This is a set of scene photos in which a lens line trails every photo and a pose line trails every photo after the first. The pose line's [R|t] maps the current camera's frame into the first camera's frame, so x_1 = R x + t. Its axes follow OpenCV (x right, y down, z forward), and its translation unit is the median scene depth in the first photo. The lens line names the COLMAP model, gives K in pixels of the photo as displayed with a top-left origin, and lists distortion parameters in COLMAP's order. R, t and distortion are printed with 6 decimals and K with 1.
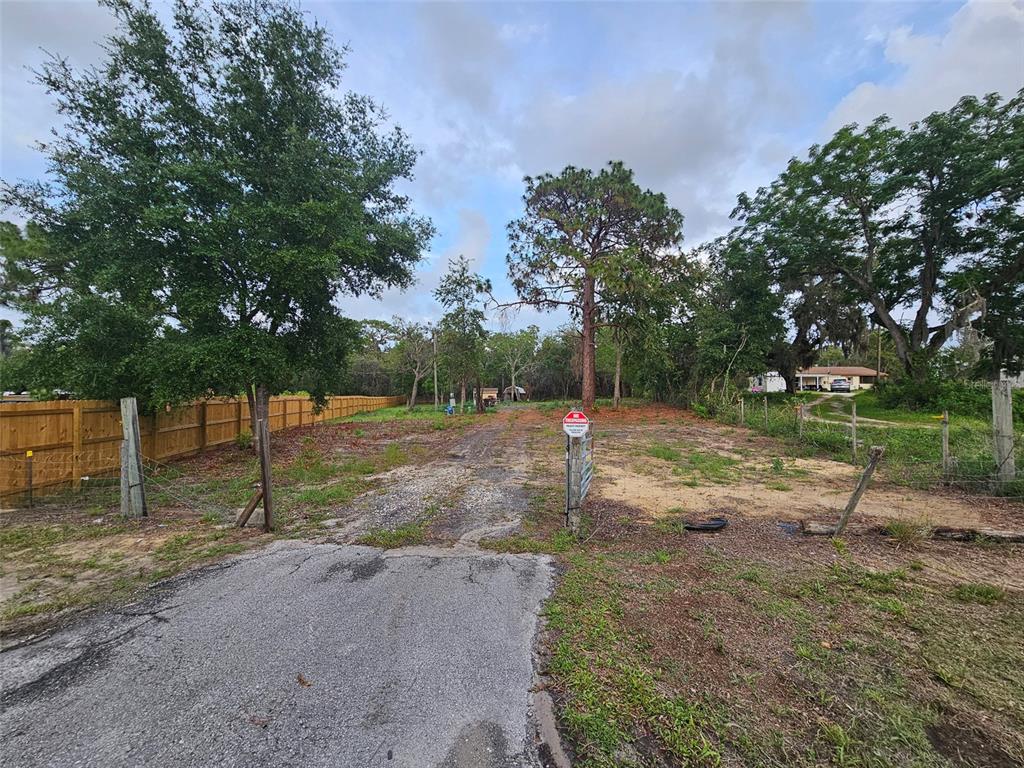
lens RADIAL K [[420.2, 0, 517.6], [0, 420.2, 385.0], [0, 0, 1]] dist [-0.001579, 0.000745]
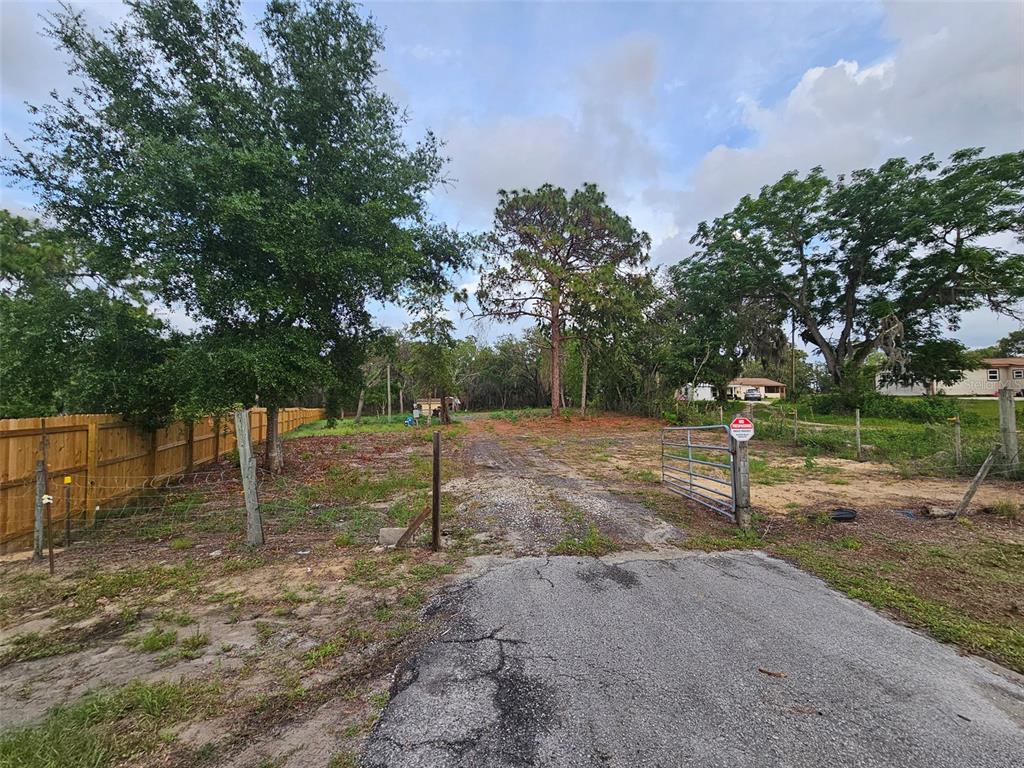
lens RADIAL K [[420.2, 0, 517.6], [0, 420.2, 385.0], [0, 0, 1]] dist [-0.001579, 0.000745]
pose [[0.982331, 0.000403, 0.187153, -0.184217], [0.004282, 0.999688, -0.024627, 0.000717], [-0.187104, 0.024994, 0.982022, 0.009722]]
